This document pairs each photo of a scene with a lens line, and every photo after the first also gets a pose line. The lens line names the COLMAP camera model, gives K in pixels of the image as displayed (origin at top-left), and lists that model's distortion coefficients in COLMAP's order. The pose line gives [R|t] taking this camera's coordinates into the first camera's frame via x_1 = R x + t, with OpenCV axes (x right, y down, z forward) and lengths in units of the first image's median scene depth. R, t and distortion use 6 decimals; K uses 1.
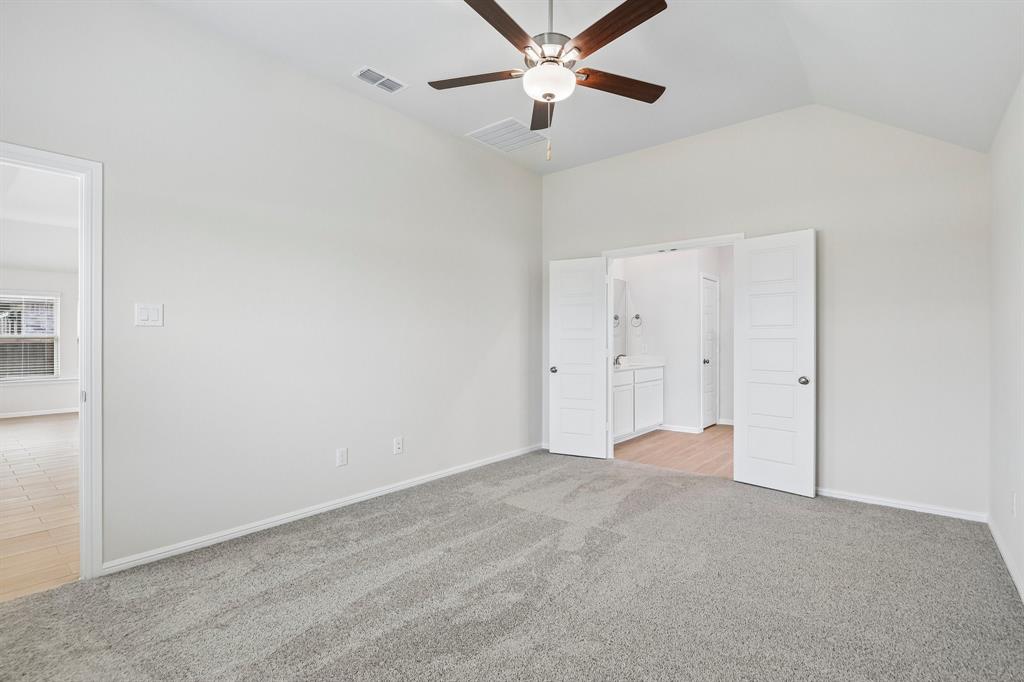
lens RADIAL K [[477.3, 0, 510.7], [0, 477.3, 341.9], [0, 0, 1]] dist [-0.013172, 0.002050]
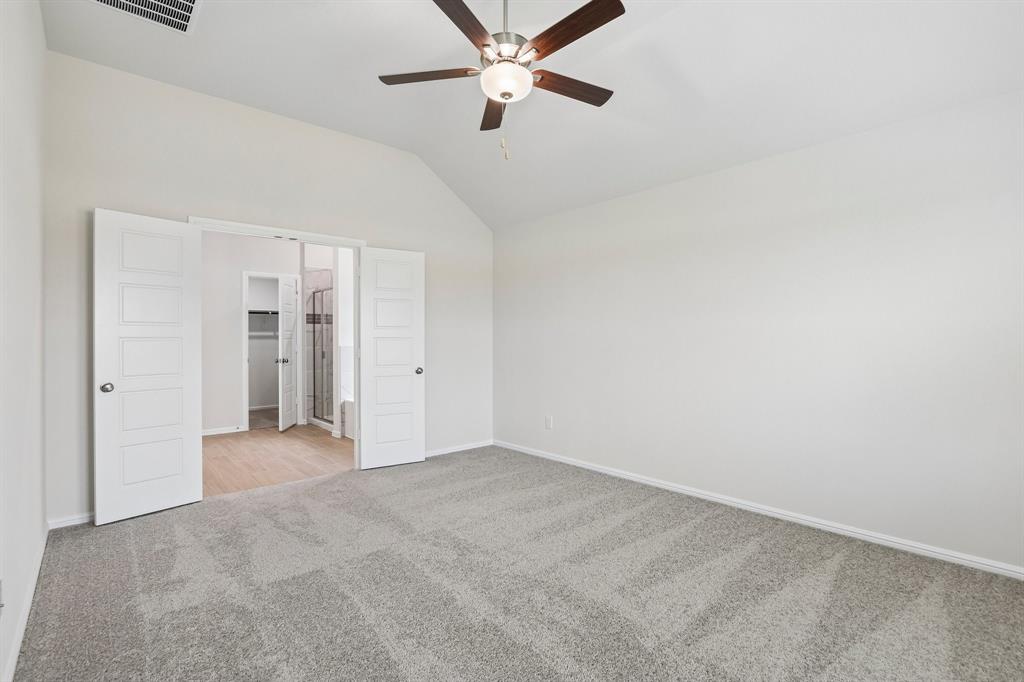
lens RADIAL K [[477.3, 0, 510.6], [0, 477.3, 340.7], [0, 0, 1]] dist [-0.013172, 0.002050]
pose [[0.148185, 0.004518, 0.988949, -0.566823], [0.002479, 0.999985, -0.004940, 0.005611], [-0.988957, 0.003184, 0.148171, 0.525409]]
